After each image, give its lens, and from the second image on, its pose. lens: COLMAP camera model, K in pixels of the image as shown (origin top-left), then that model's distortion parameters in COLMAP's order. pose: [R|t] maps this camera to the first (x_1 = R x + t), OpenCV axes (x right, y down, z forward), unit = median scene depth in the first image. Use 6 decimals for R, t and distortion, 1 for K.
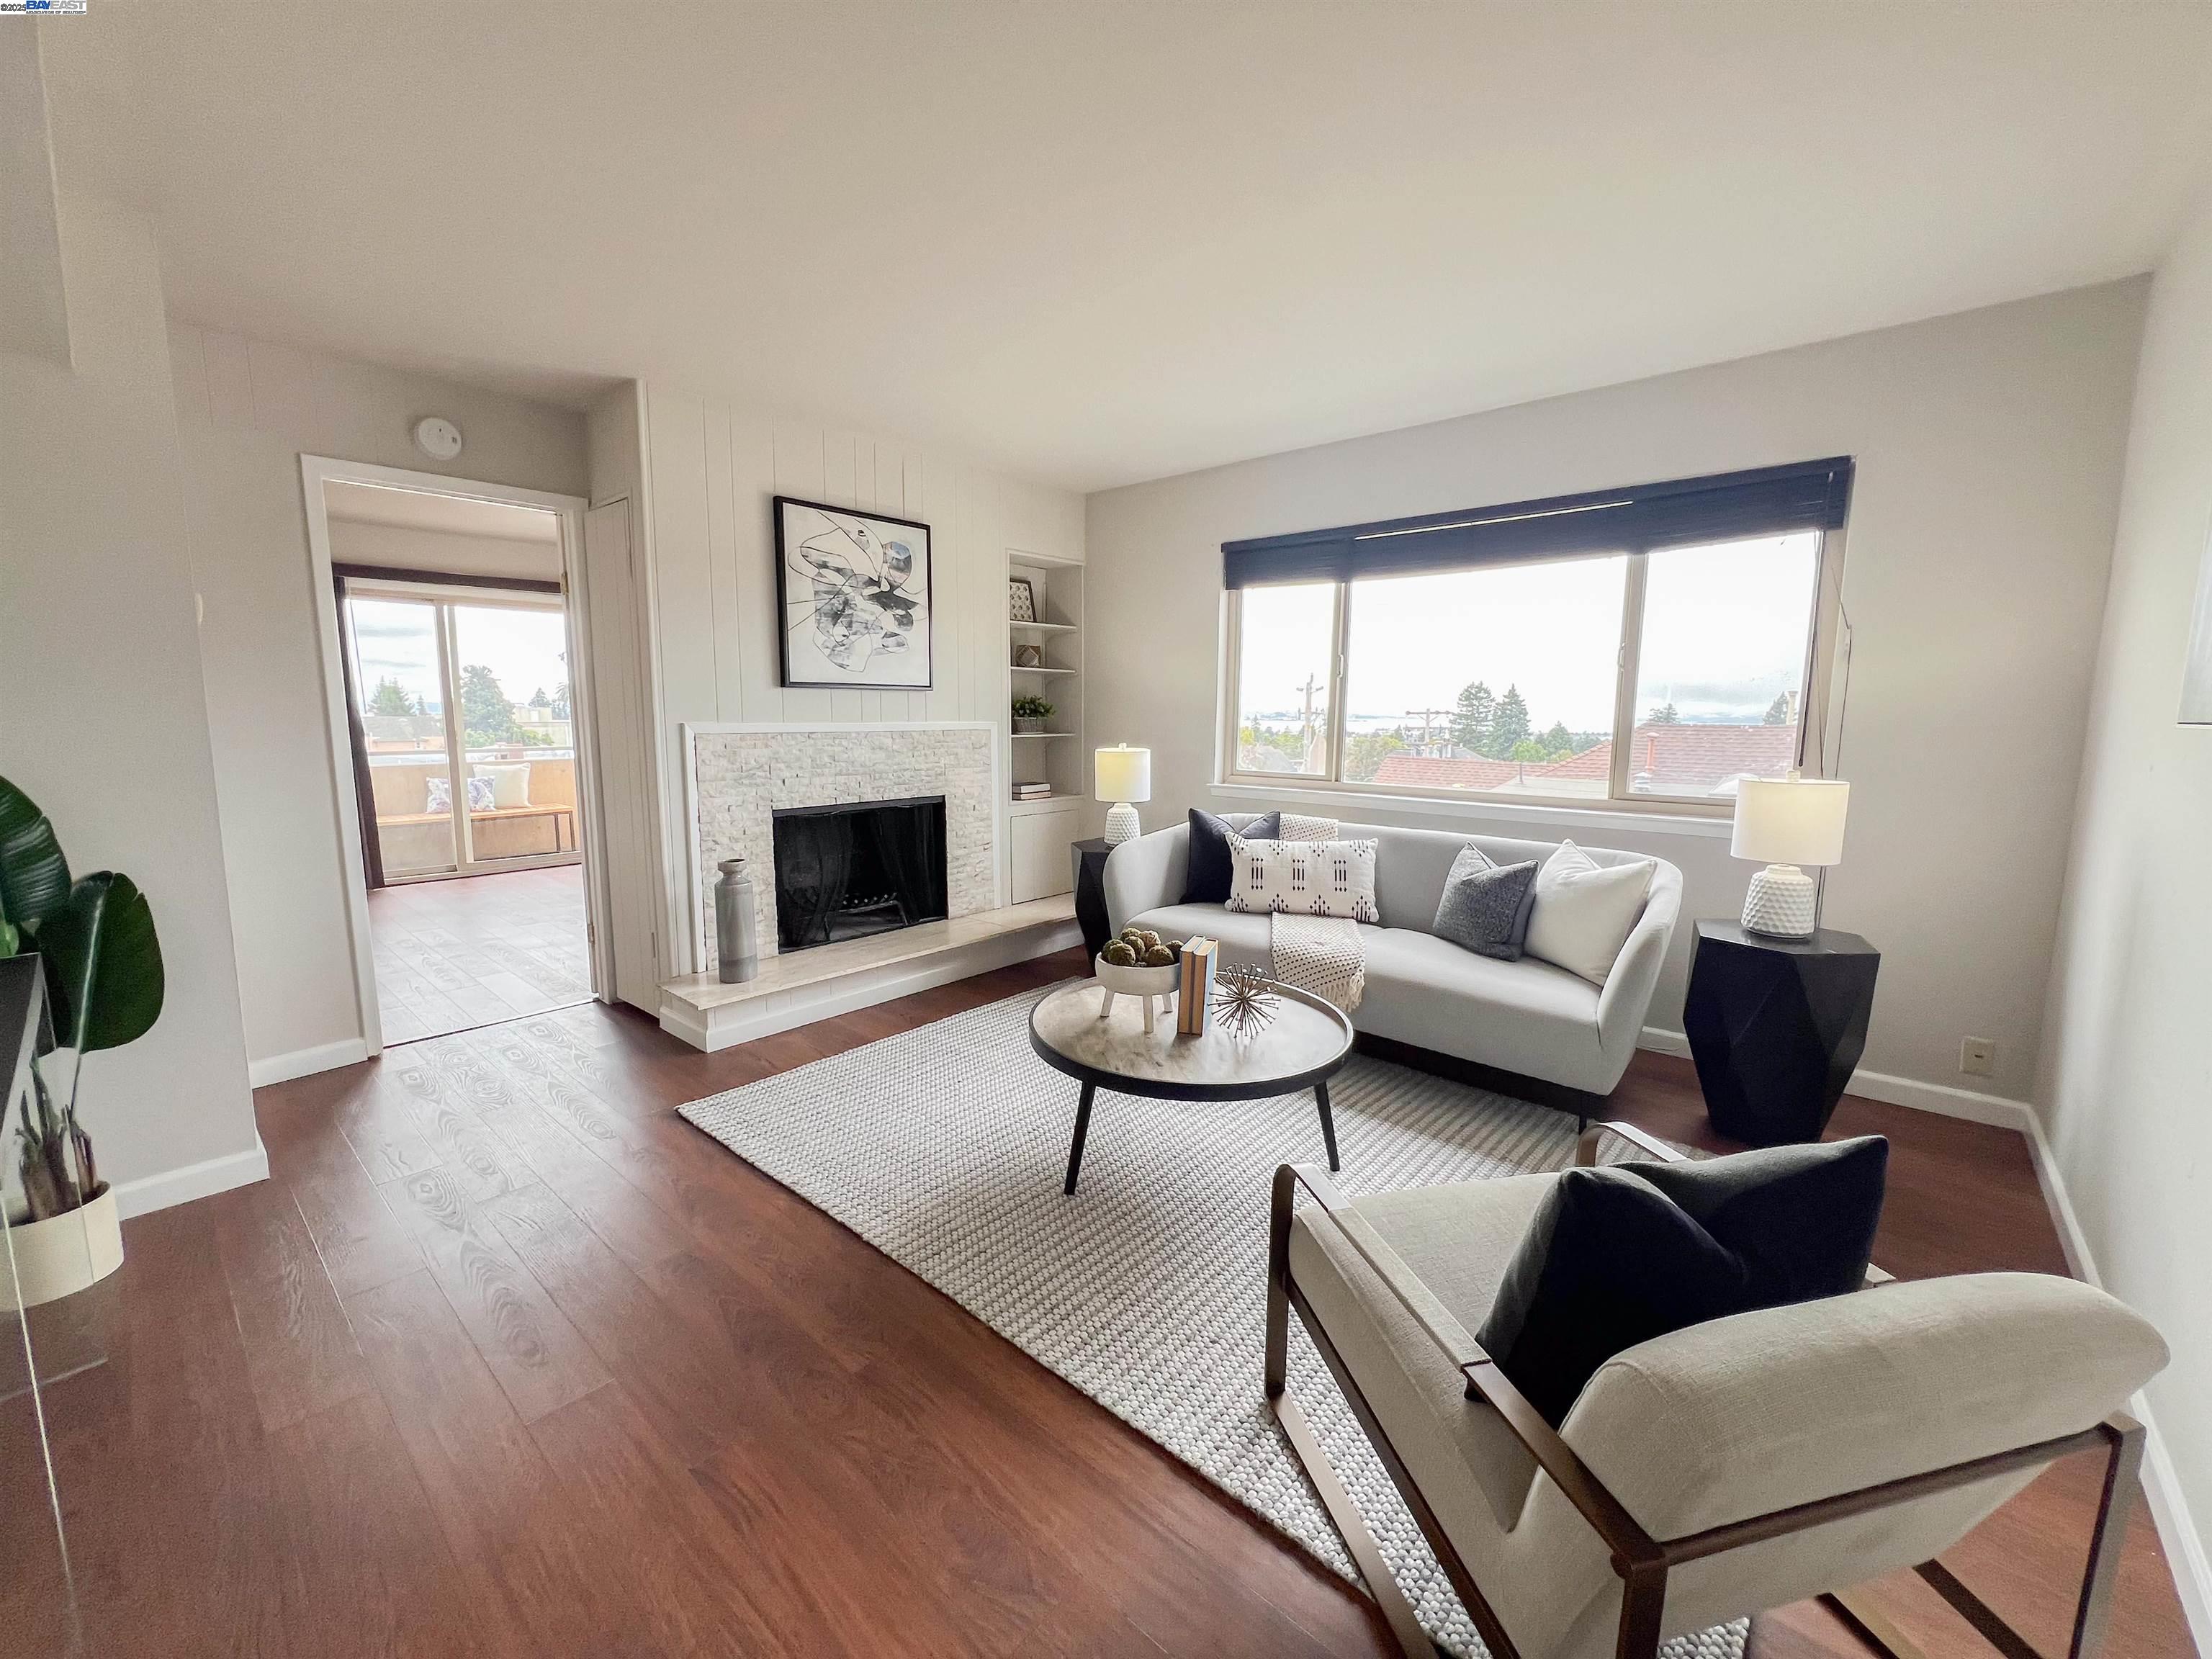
lens RADIAL K [[883.5, 0, 1100.5], [0, 883.5, 827.8], [0, 0, 1]] dist [0.001098, -0.000070]
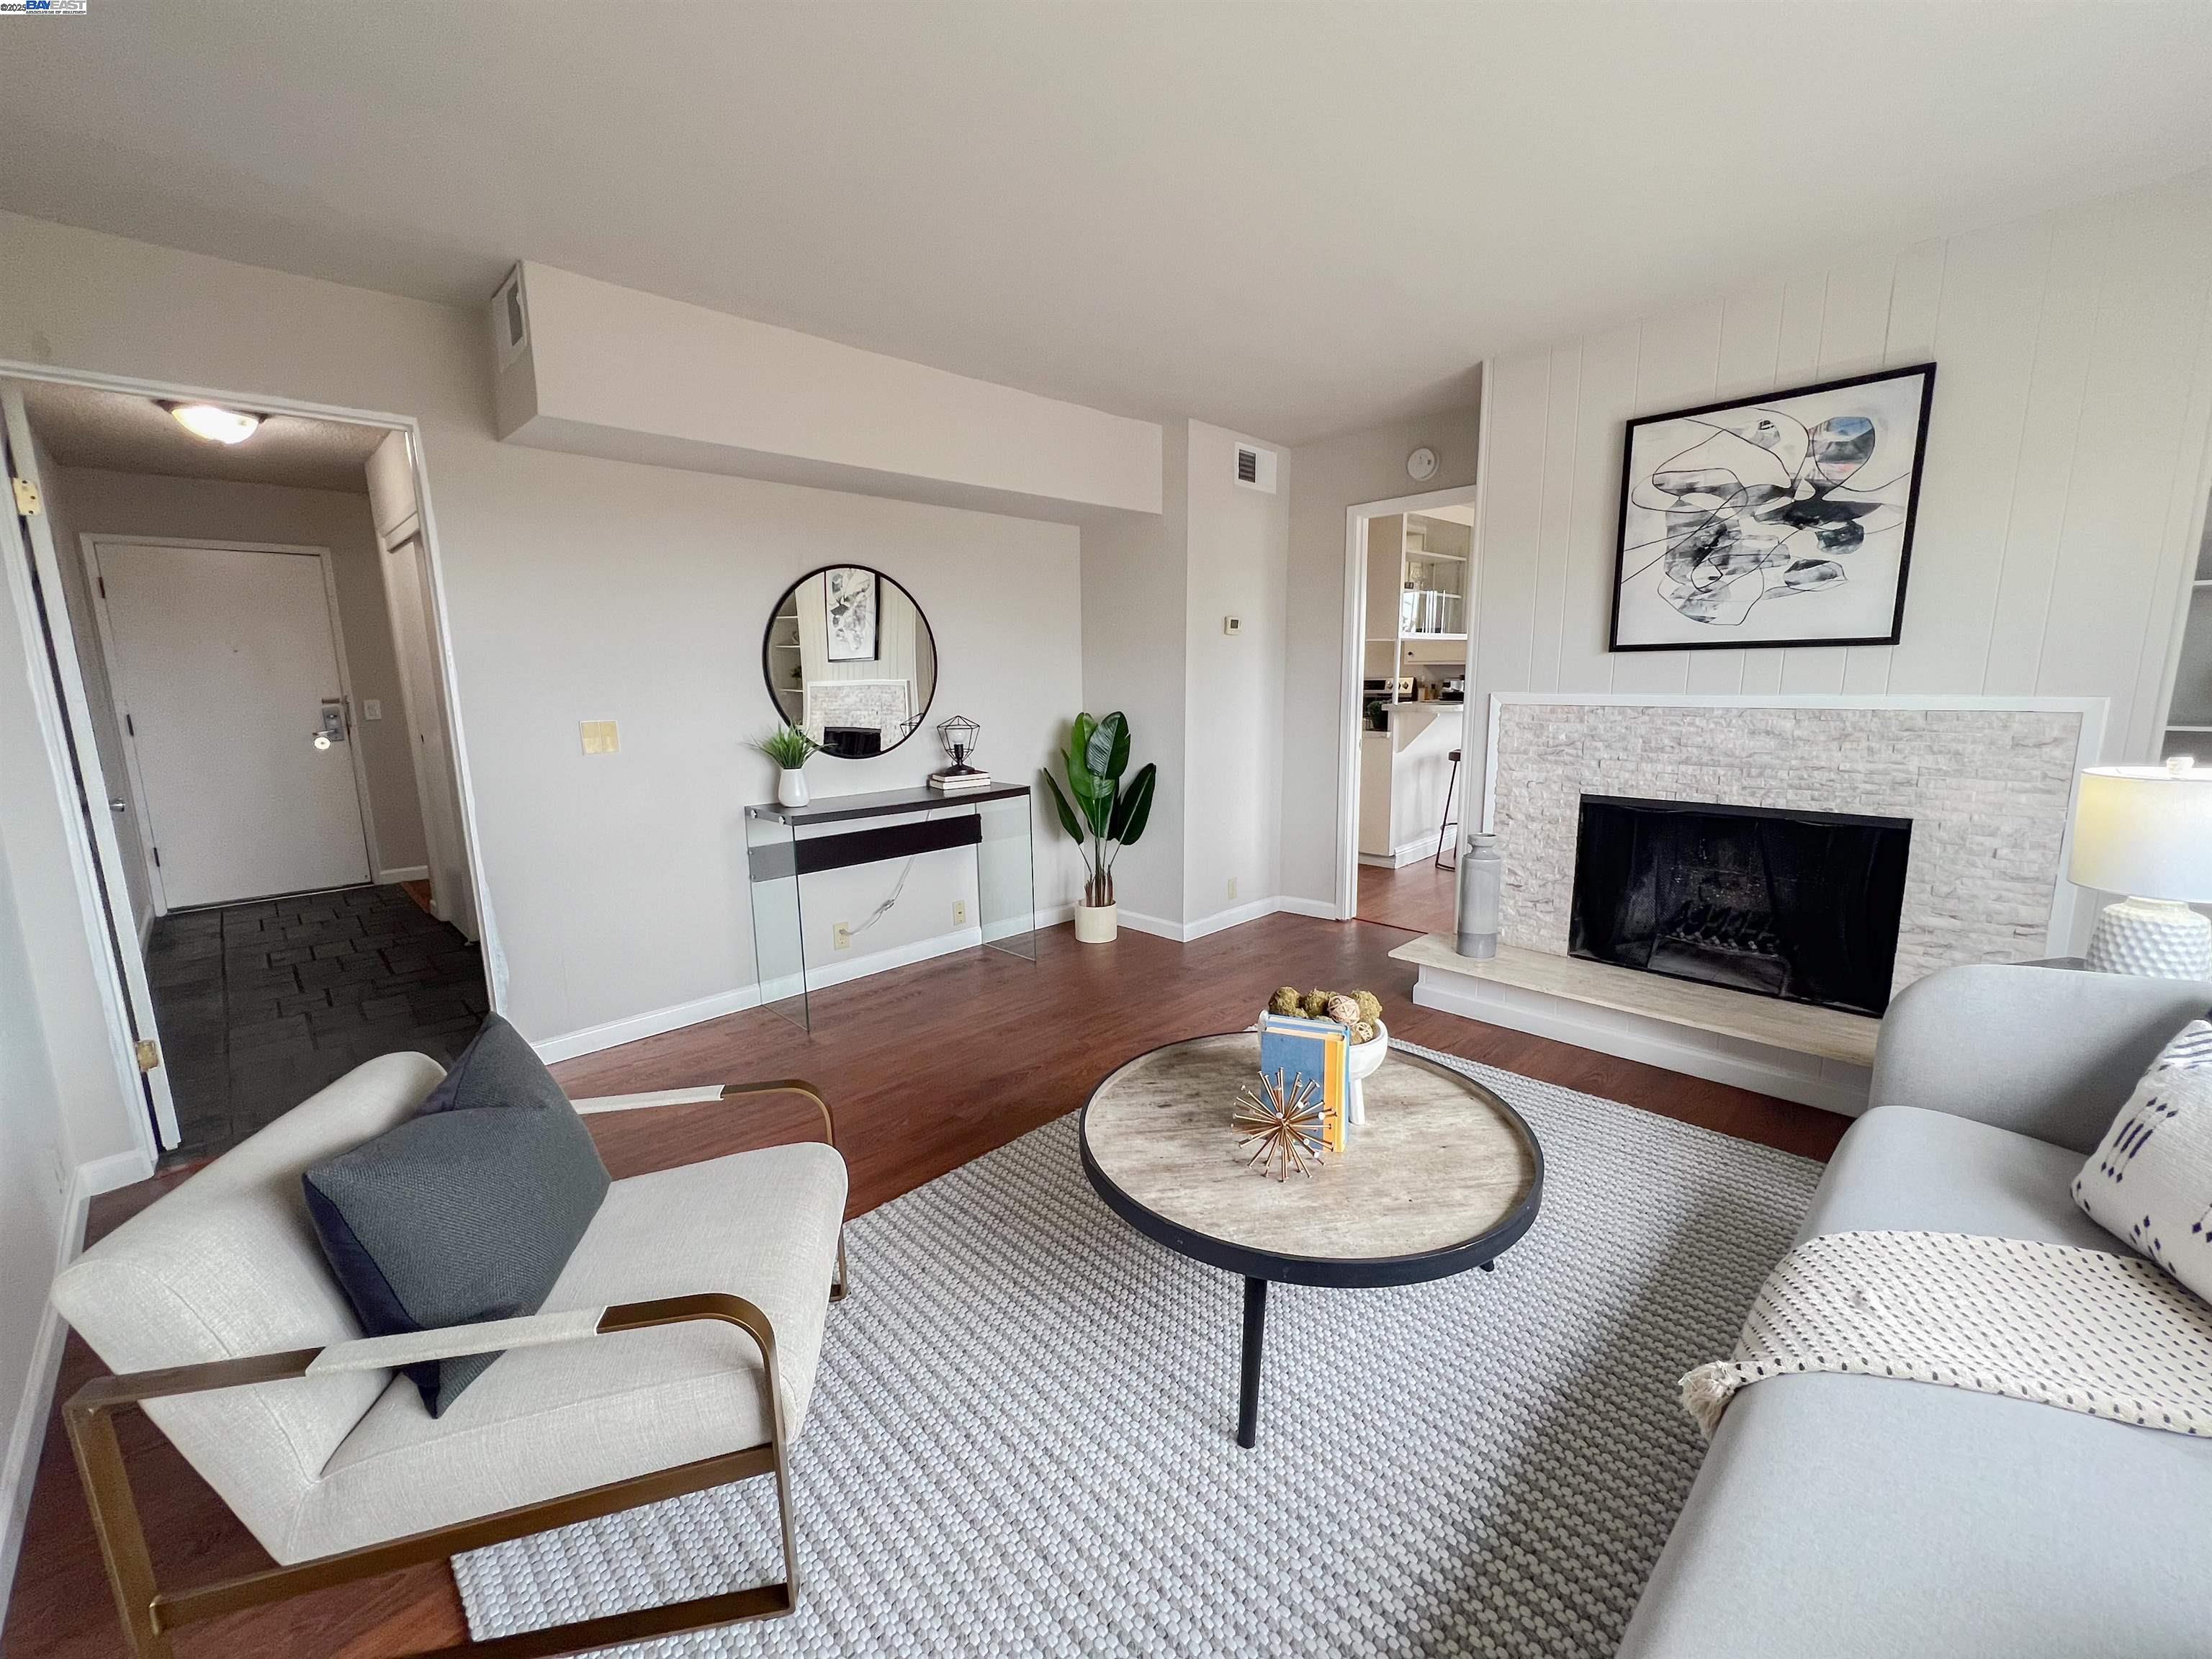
lens RADIAL K [[883.5, 0, 1100.5], [0, 883.5, 827.8], [0, 0, 1]] dist [0.001098, -0.000070]
pose [[-0.061675, 0.169596, -0.983582, 0.504074], [-0.116004, 0.977562, 0.175831, -0.082216], [0.991332, 0.124943, -0.040617, 0.540628]]
